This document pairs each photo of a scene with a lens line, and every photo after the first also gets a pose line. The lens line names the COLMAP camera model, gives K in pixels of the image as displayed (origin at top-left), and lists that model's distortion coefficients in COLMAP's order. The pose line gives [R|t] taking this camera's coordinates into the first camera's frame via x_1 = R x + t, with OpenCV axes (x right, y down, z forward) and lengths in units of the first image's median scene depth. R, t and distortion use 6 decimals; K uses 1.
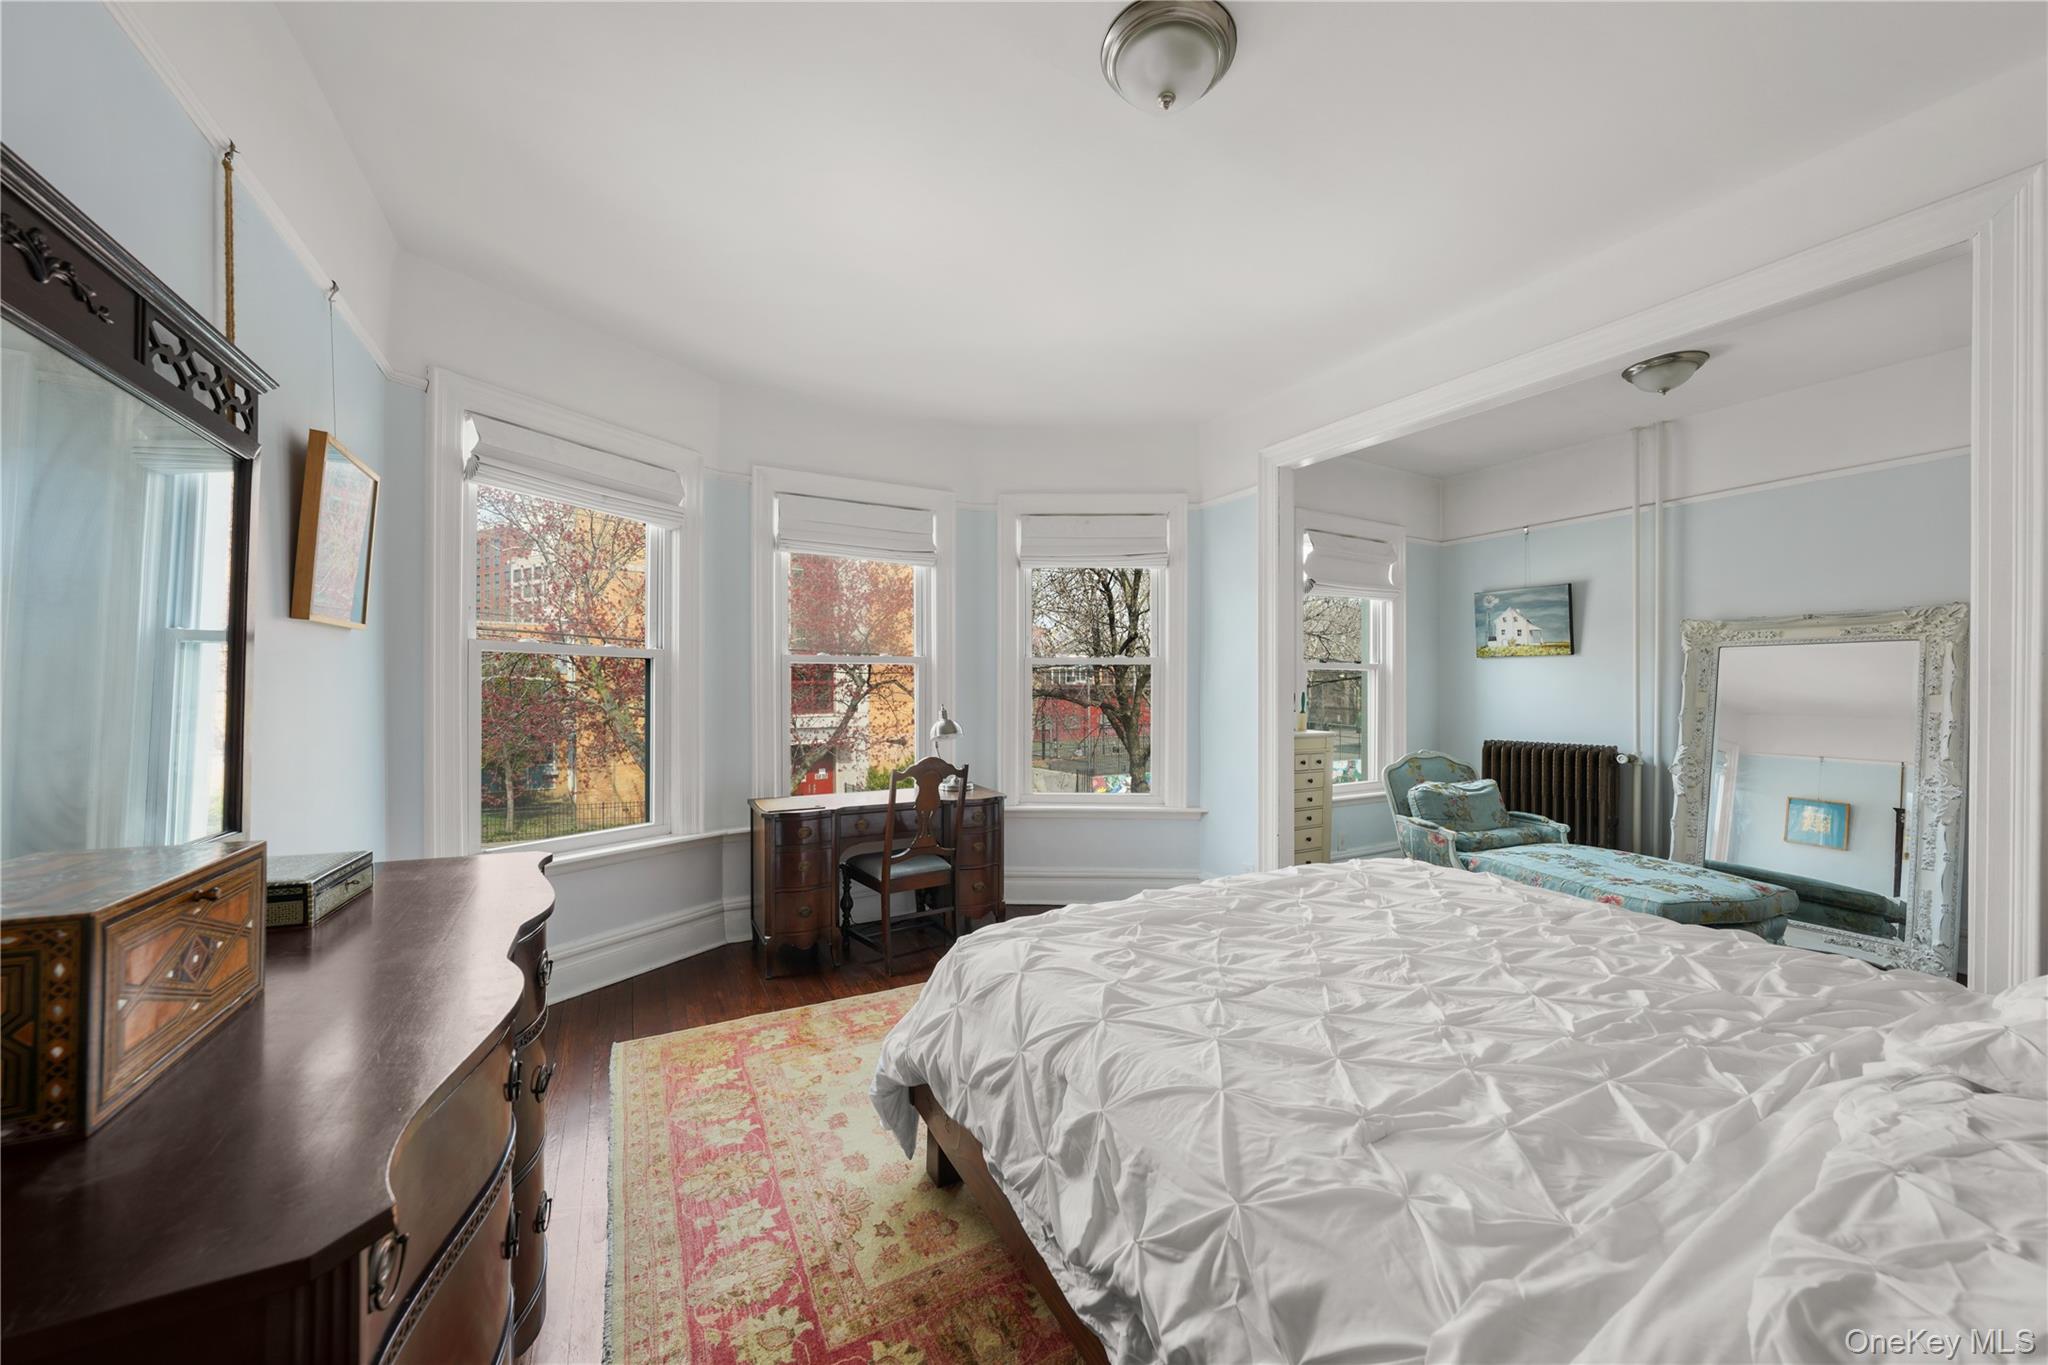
lens RADIAL K [[701.8, 0, 1010.9], [0, 701.8, 688.0], [0, 0, 1]] dist [-0.019548, 0.000702]
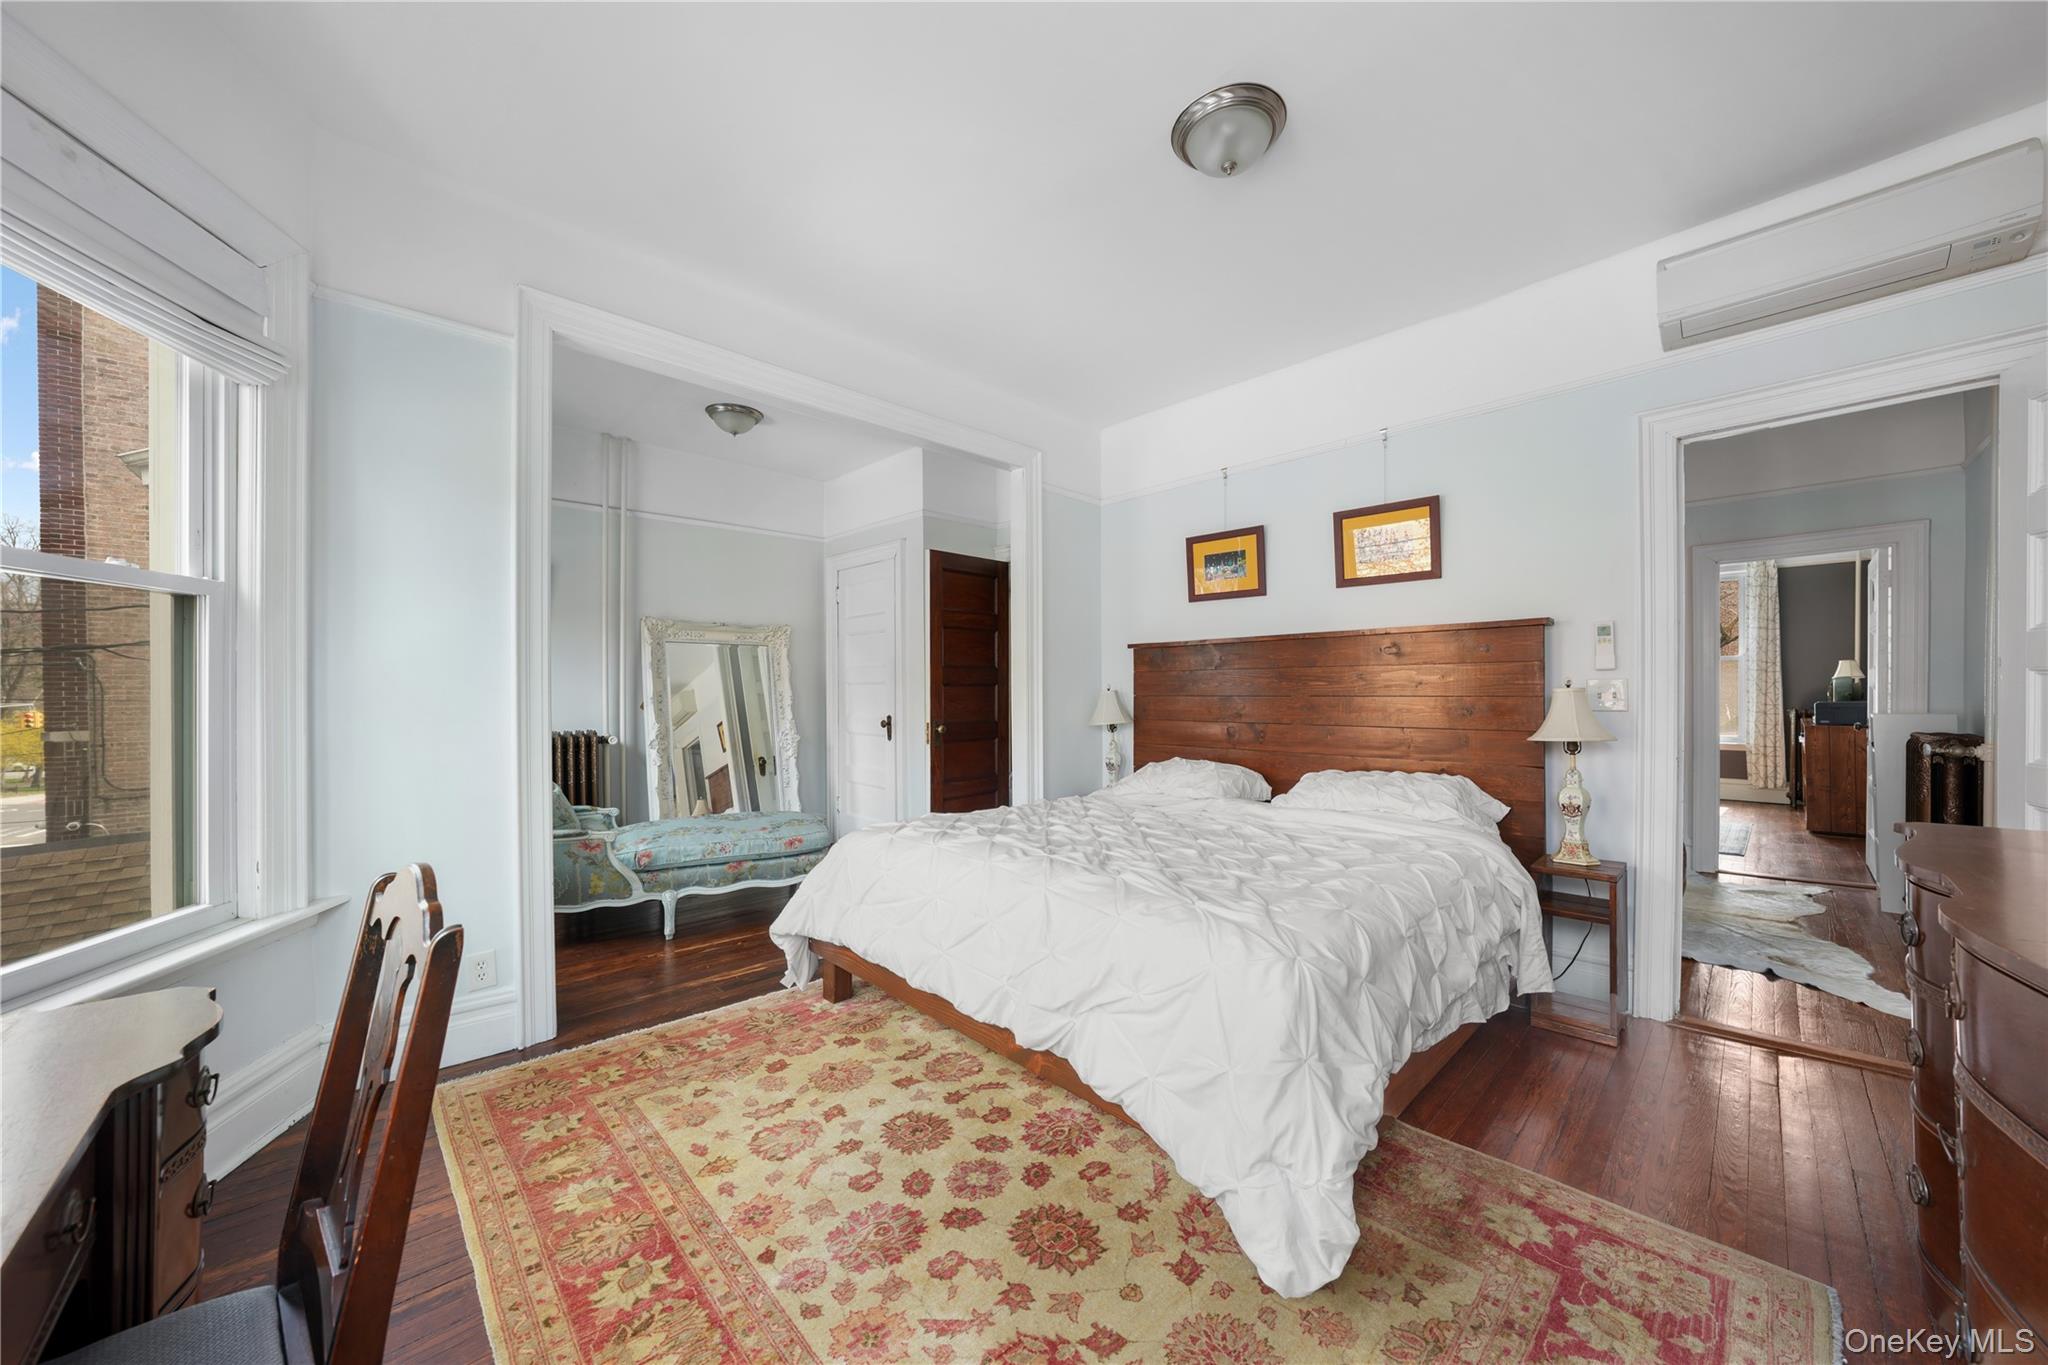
lens RADIAL K [[701.8, 0, 1031.7], [0, 701.8, 685.3], [0, 0, 1]] dist [-0.019548, 0.000702]
pose [[-0.250737, 0.001781, 0.968054, -0.852115], [-0.001872, 0.999996, -0.002325, 0.058656], [-0.968053, -0.002395, -0.250733, 1.623792]]
